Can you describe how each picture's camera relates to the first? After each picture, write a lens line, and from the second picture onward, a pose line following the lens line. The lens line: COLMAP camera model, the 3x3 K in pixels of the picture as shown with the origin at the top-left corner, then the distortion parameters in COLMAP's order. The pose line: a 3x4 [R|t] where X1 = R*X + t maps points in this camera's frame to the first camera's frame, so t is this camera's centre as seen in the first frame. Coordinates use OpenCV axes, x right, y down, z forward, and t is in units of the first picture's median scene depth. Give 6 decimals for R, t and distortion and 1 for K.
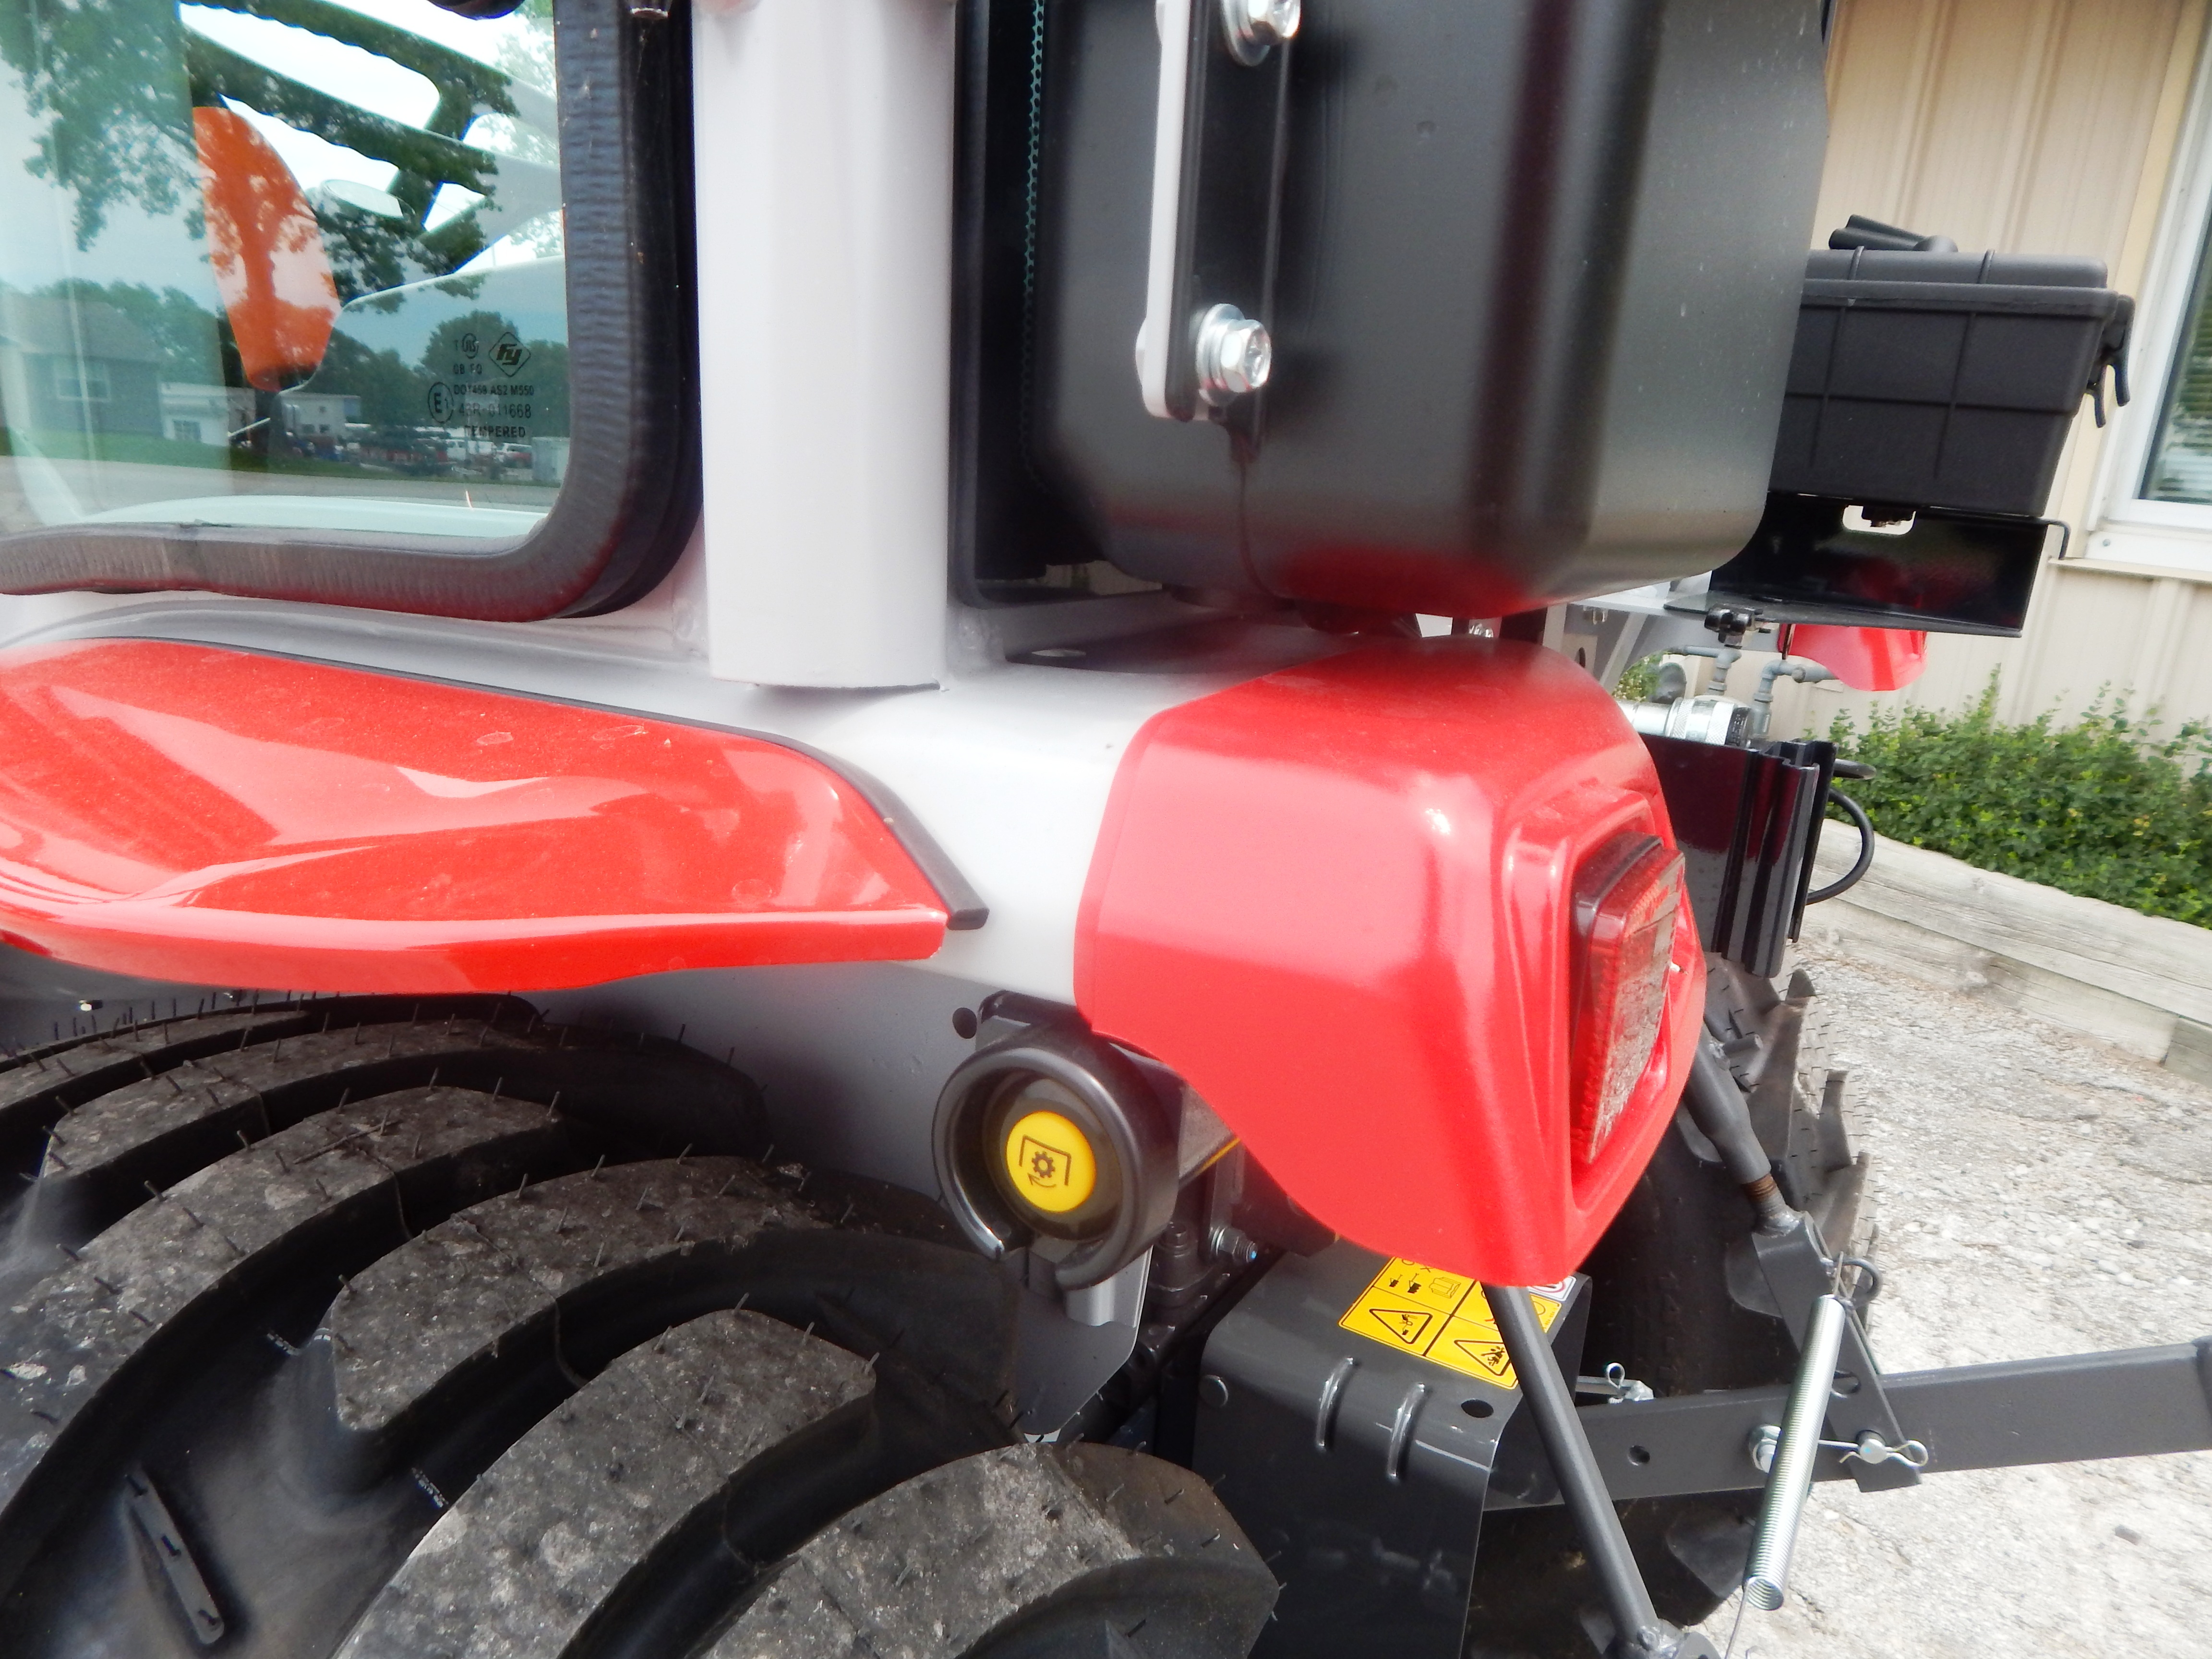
lens RADIAL K [[1511.7, 0, 1100.2], [0, 1511.7, 807.7], [0, 0, 1]] dist [0.030632, -0.030816]
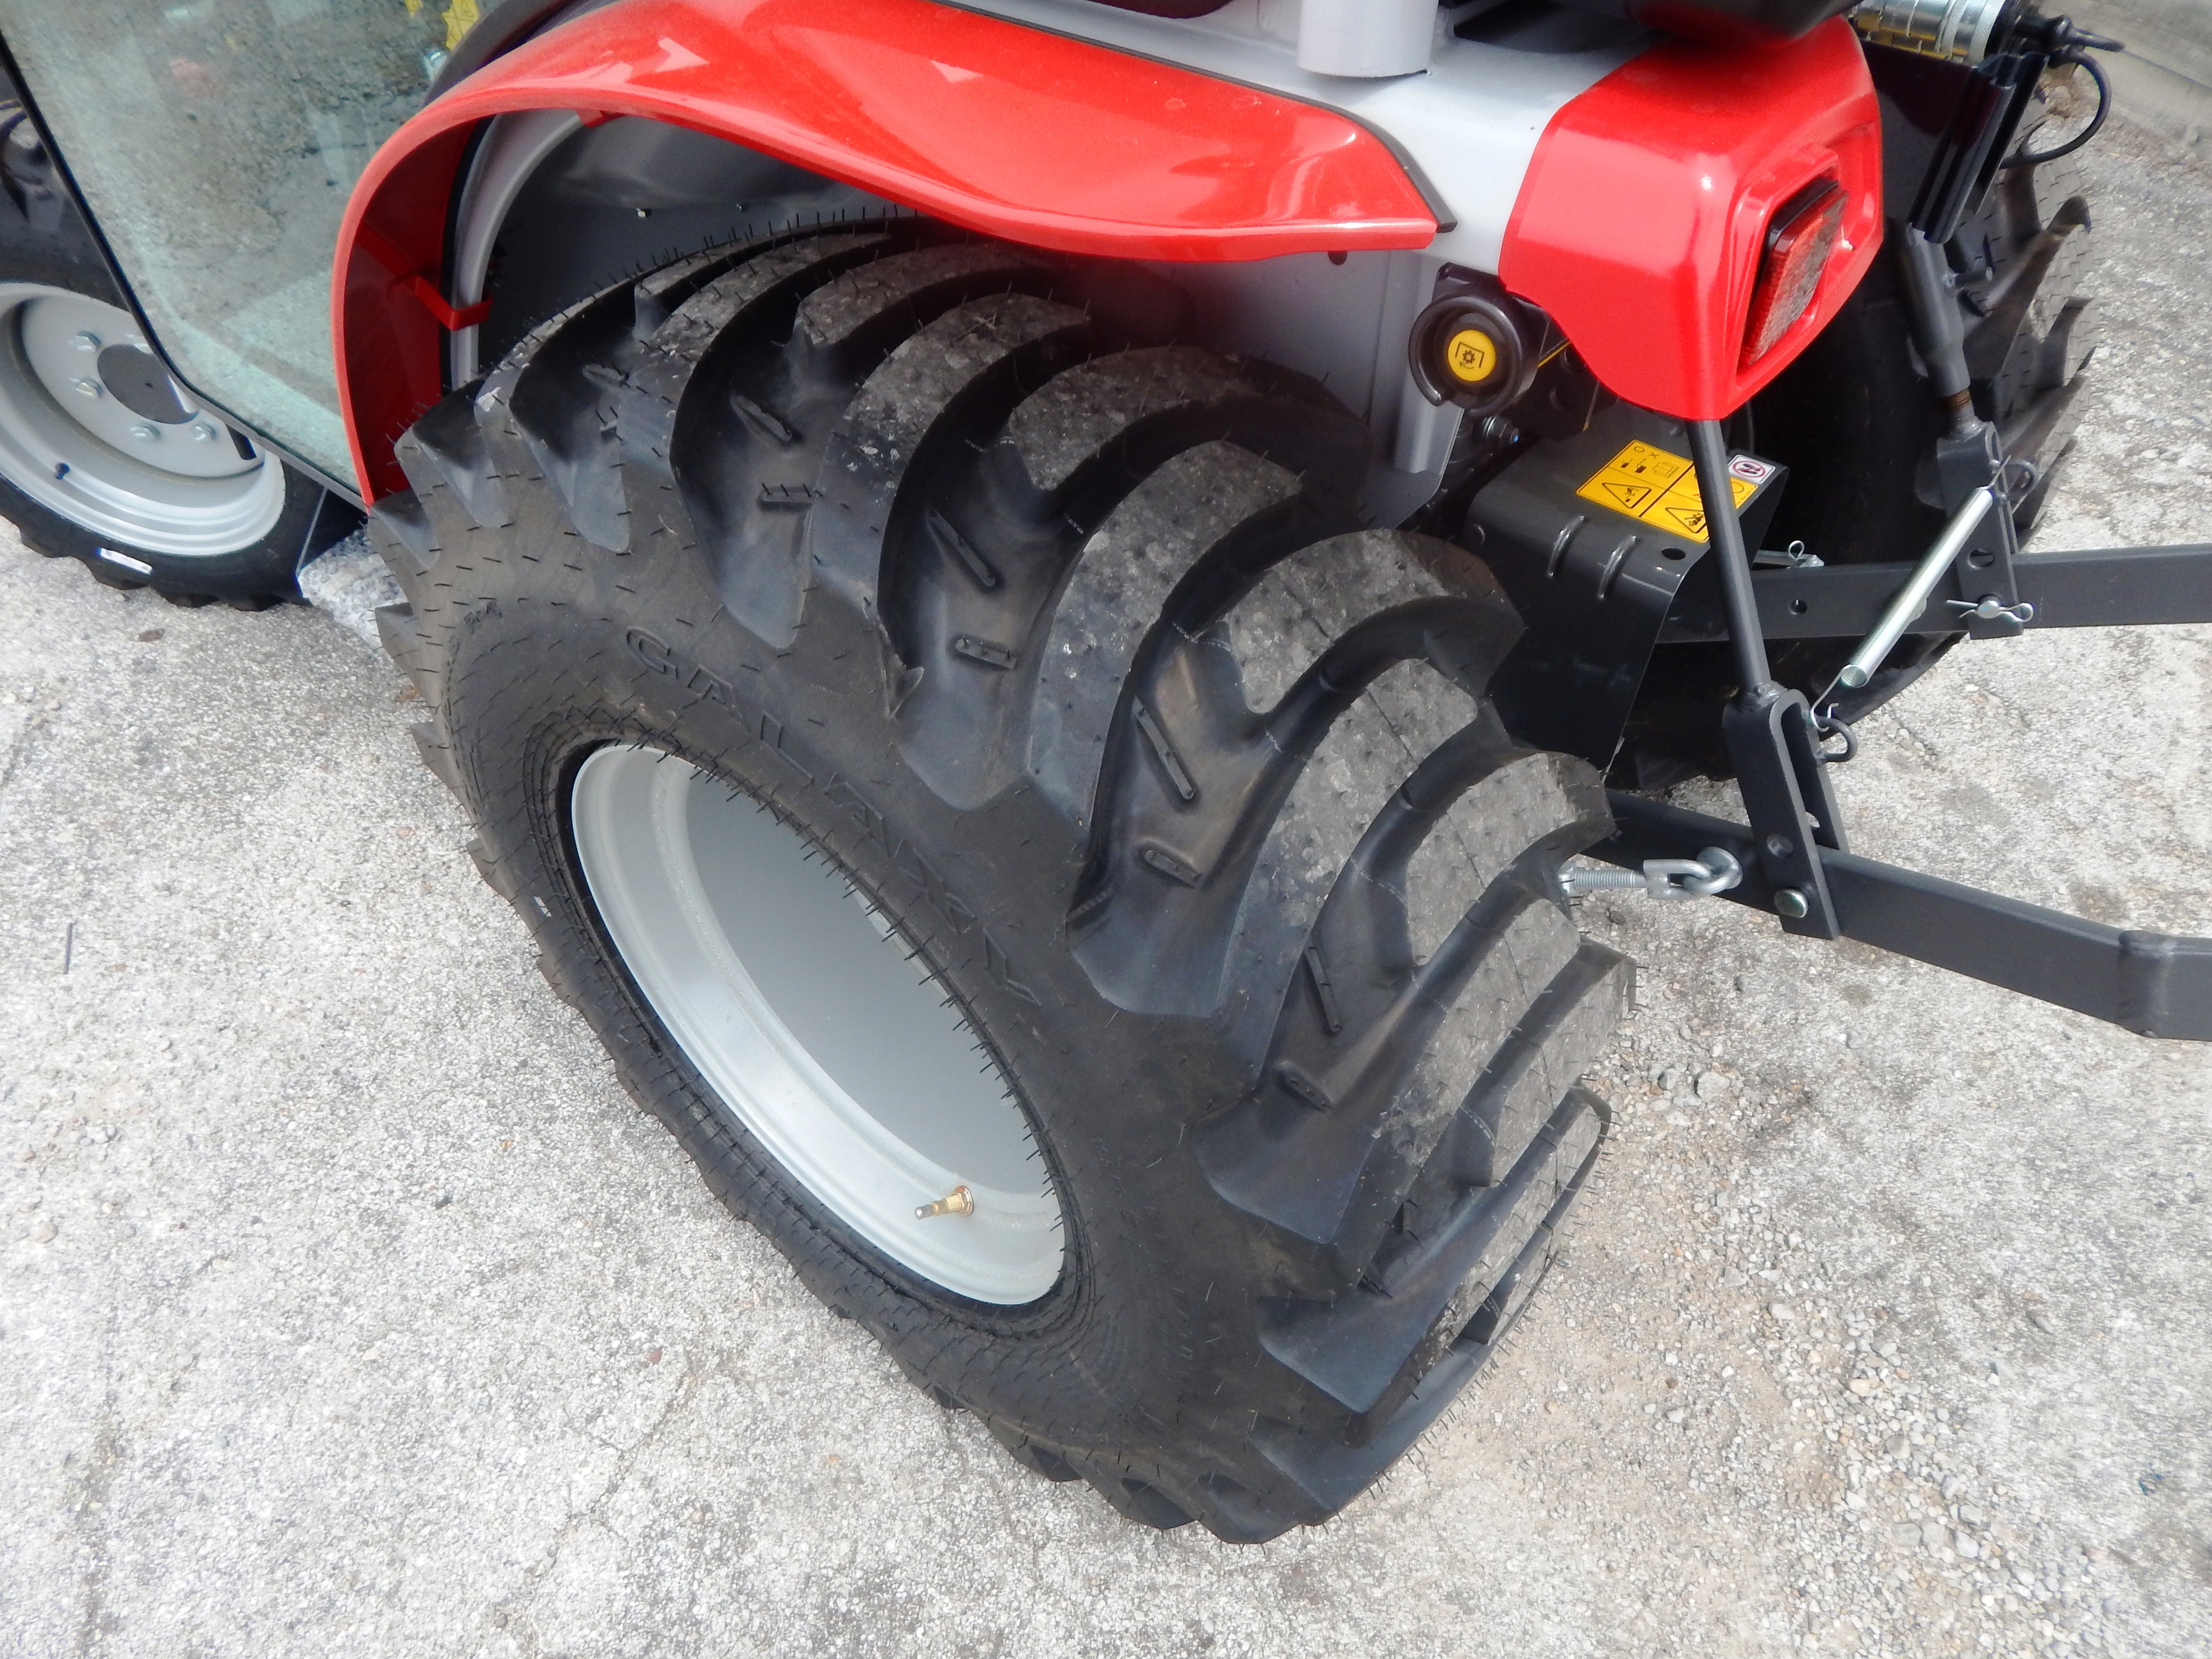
lens RADIAL K [[1511.7, 0, 1100.2], [0, 1511.7, 807.7], [0, 0, 1]] dist [0.030632, -0.030816]
pose [[0.989479, 0.073381, -0.124683, -0.124800], [-0.002273, 0.869597, 0.493756, -0.130536], [0.144656, -0.488278, 0.860616, -0.603364]]
